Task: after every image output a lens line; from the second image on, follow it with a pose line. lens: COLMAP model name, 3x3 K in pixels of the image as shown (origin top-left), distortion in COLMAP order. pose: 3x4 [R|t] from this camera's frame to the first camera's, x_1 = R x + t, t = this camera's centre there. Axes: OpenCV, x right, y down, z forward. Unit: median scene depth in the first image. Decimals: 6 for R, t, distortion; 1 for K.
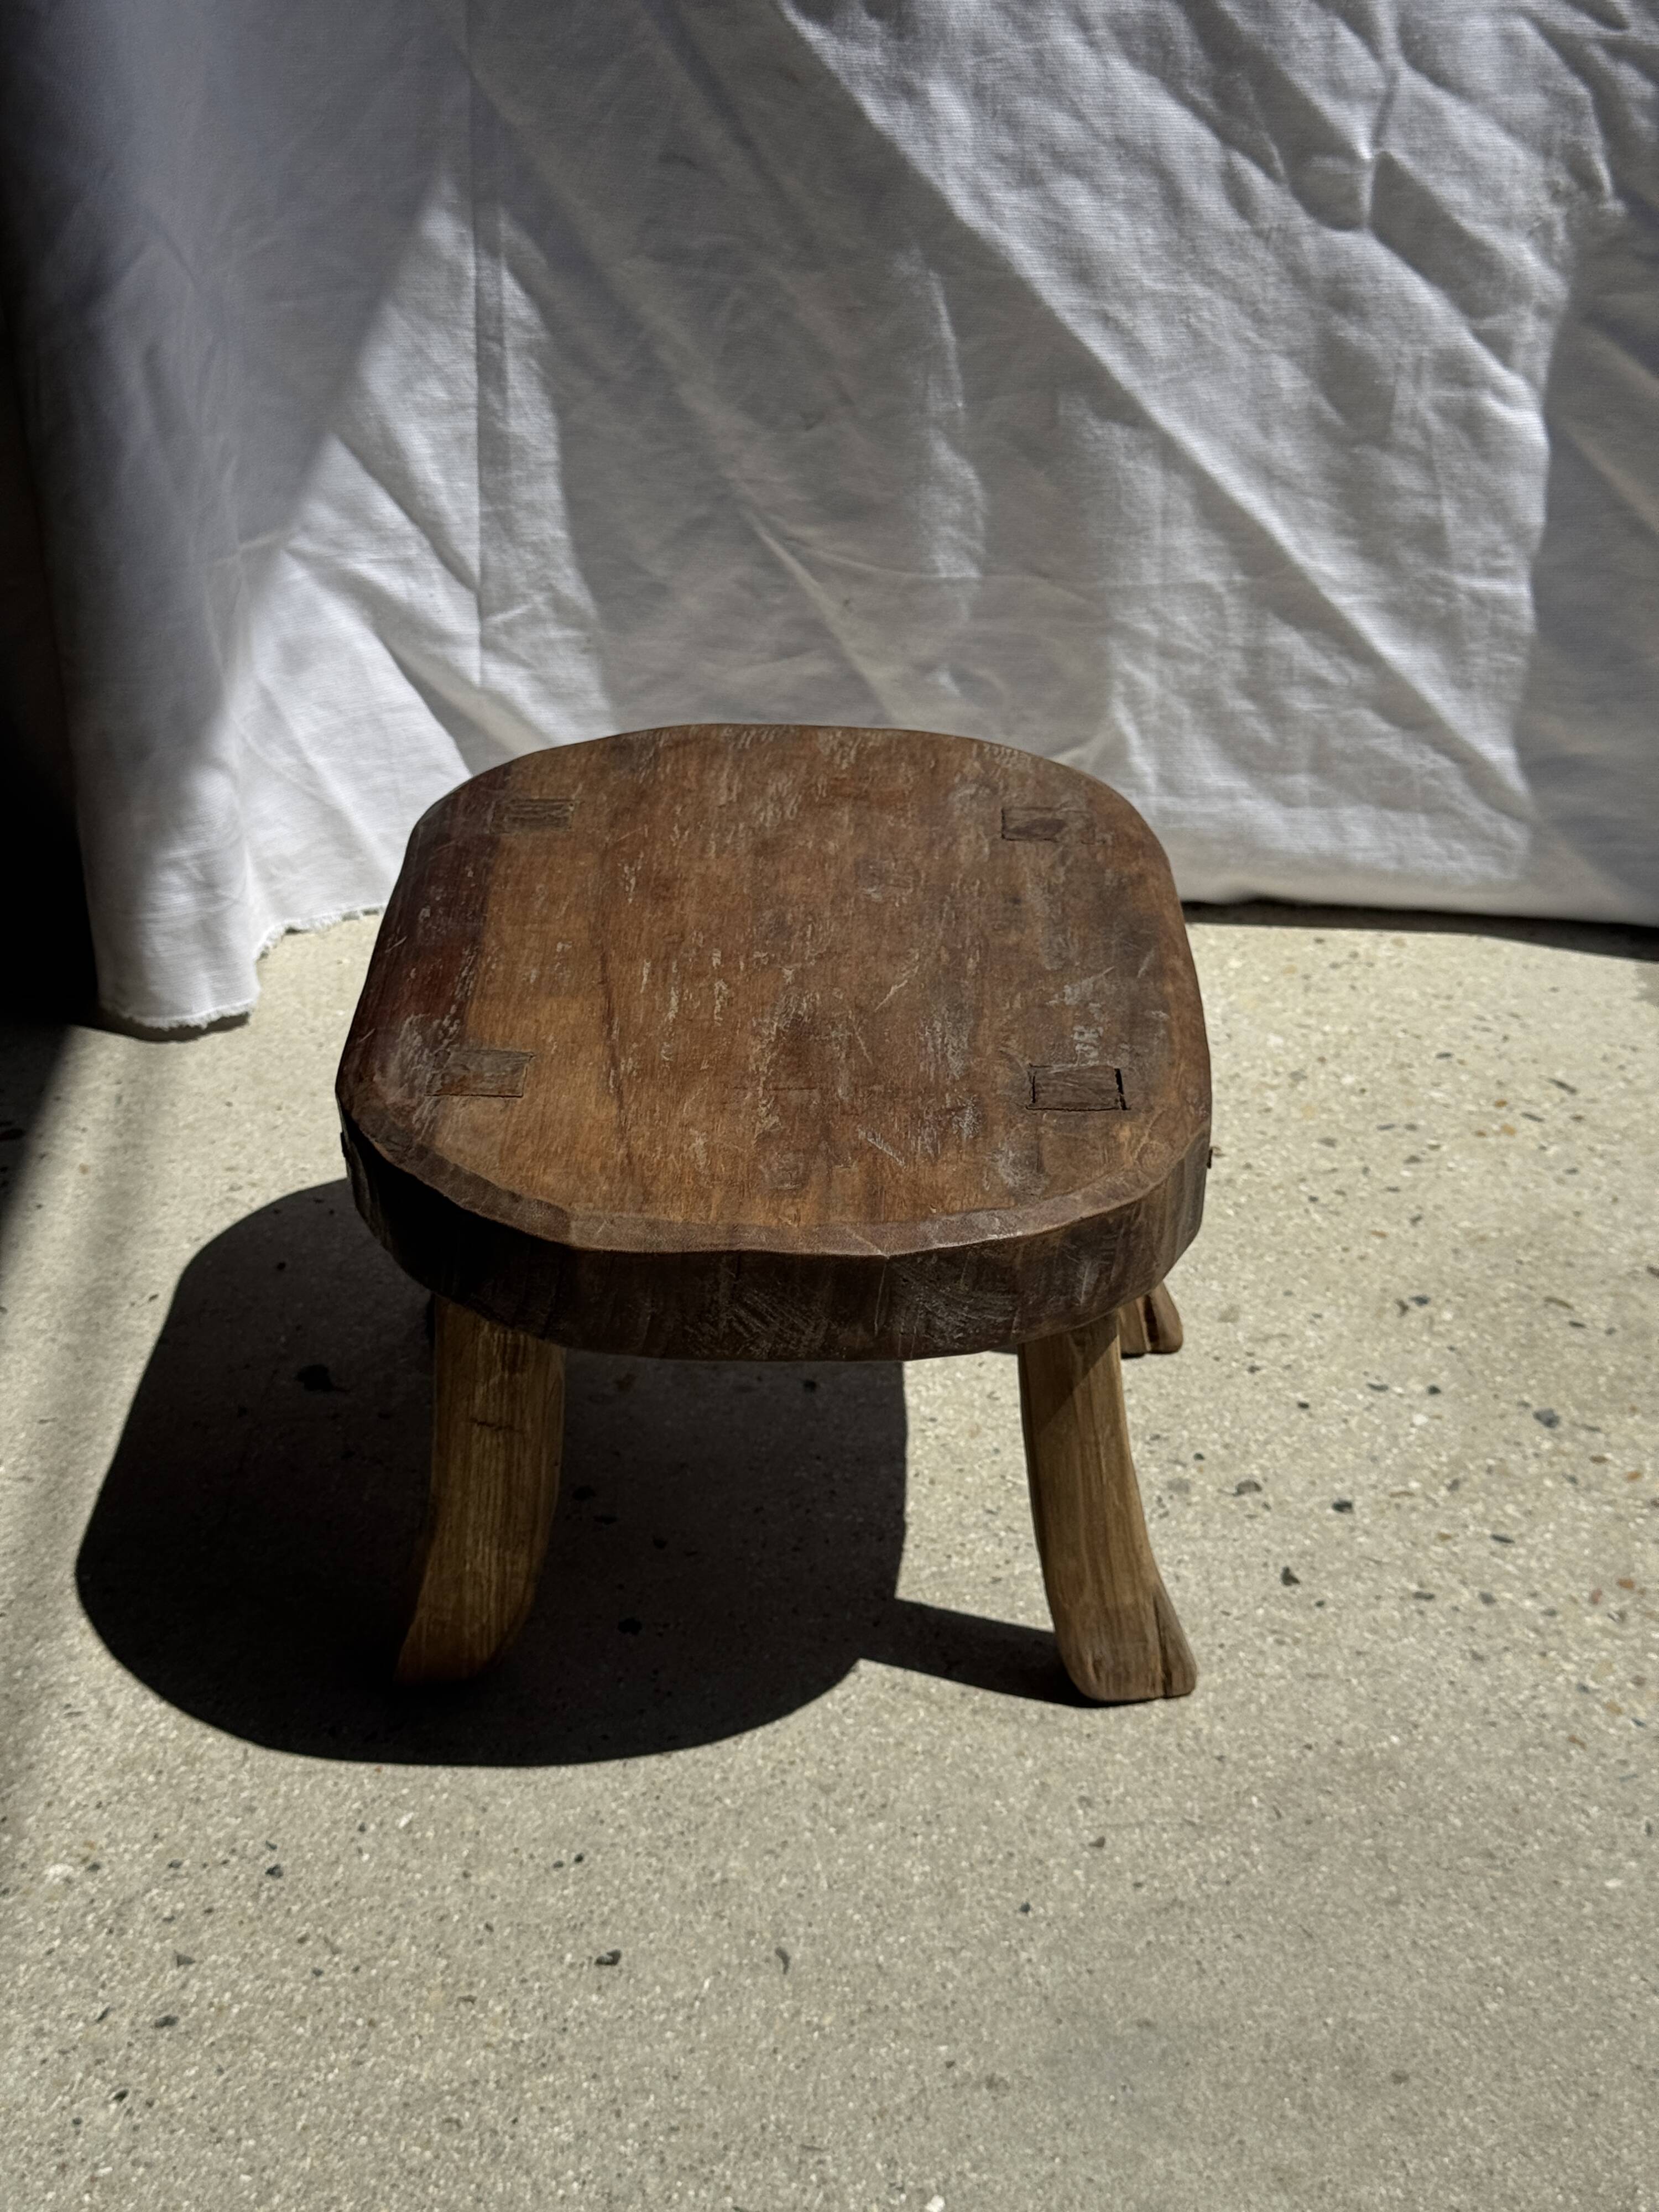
lens RADIAL K [[3221.7, 0, 823.6], [0, 3221.7, 1143.6], [0, 0, 1]] dist [0.181985, -0.502746]
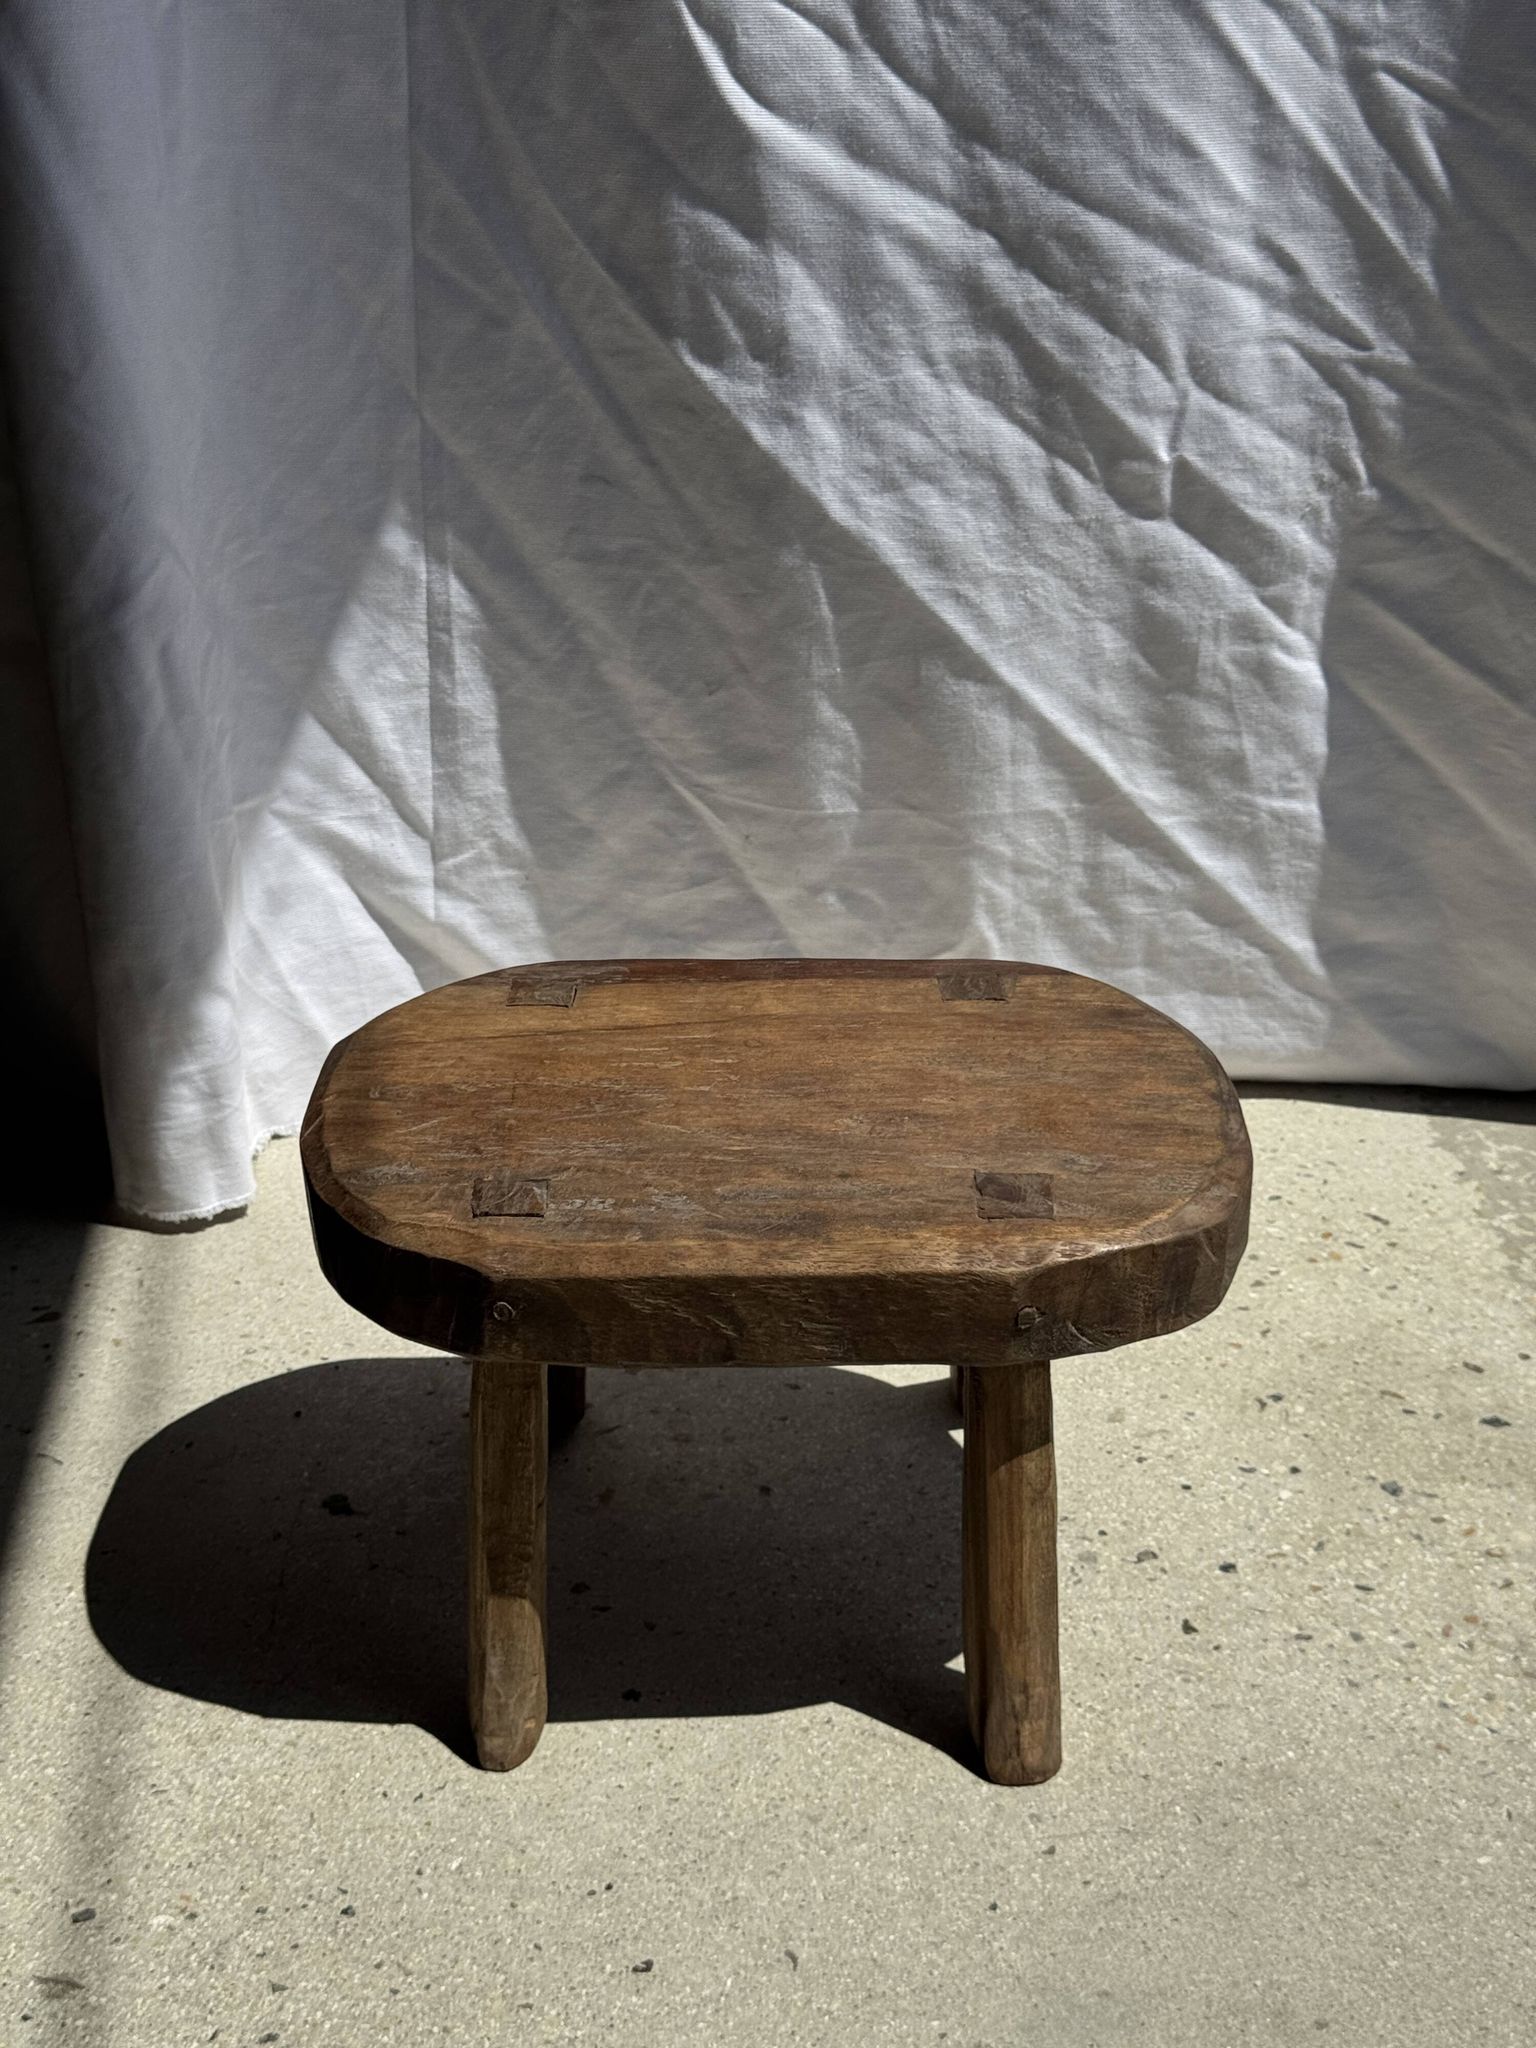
lens RADIAL K [[2993.5, 0, 789.6], [0, 2993.5, 1040.3], [0, 0, 1]] dist [0.186555, -0.510713]
pose [[0.997953, -0.040421, 0.049552, -0.044223], [0.045669, 0.992903, -0.109807, 0.034577], [-0.044761, 0.111846, 0.992717, -0.098654]]
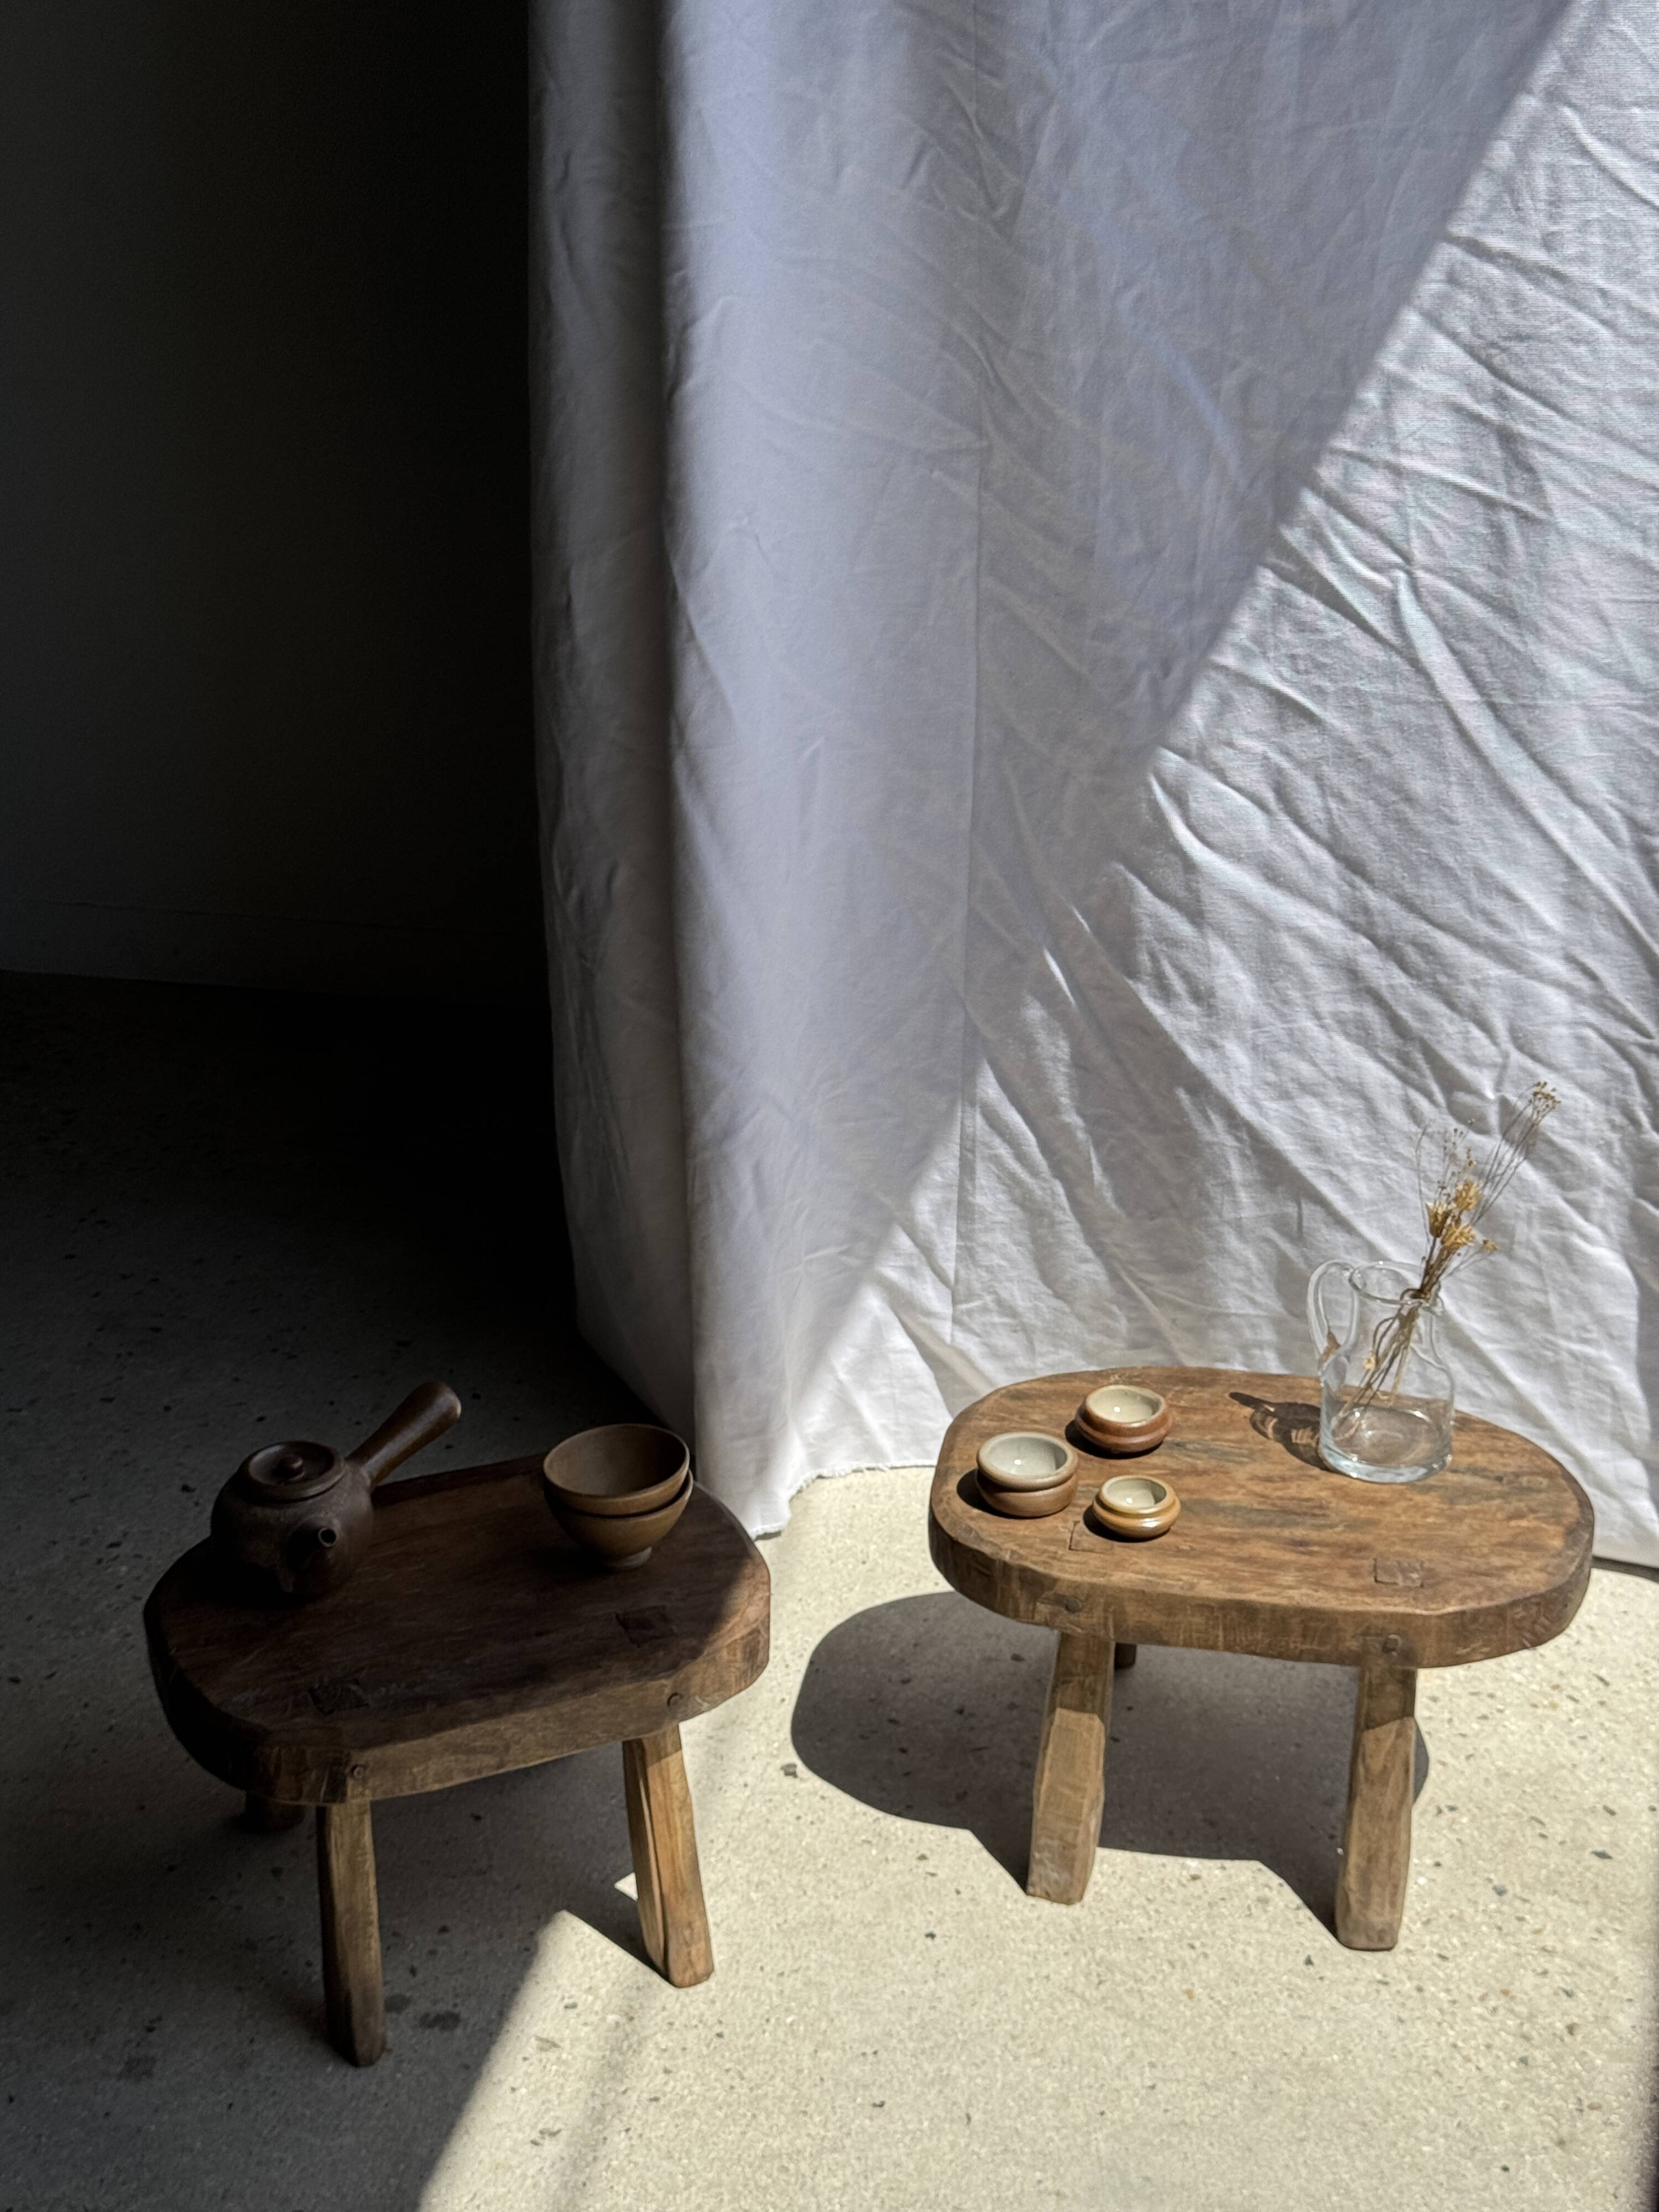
lens RADIAL K [[3255.6, 0, 795.2], [0, 3255.6, 972.1], [0, 0, 1]] dist [0.203156, -0.468929]
pose [[0.970456, 0.065566, -0.232199, 0.243357], [-0.103130, 0.982748, -0.153525, -0.083625], [0.218127, 0.172936, 0.960476, -0.827355]]
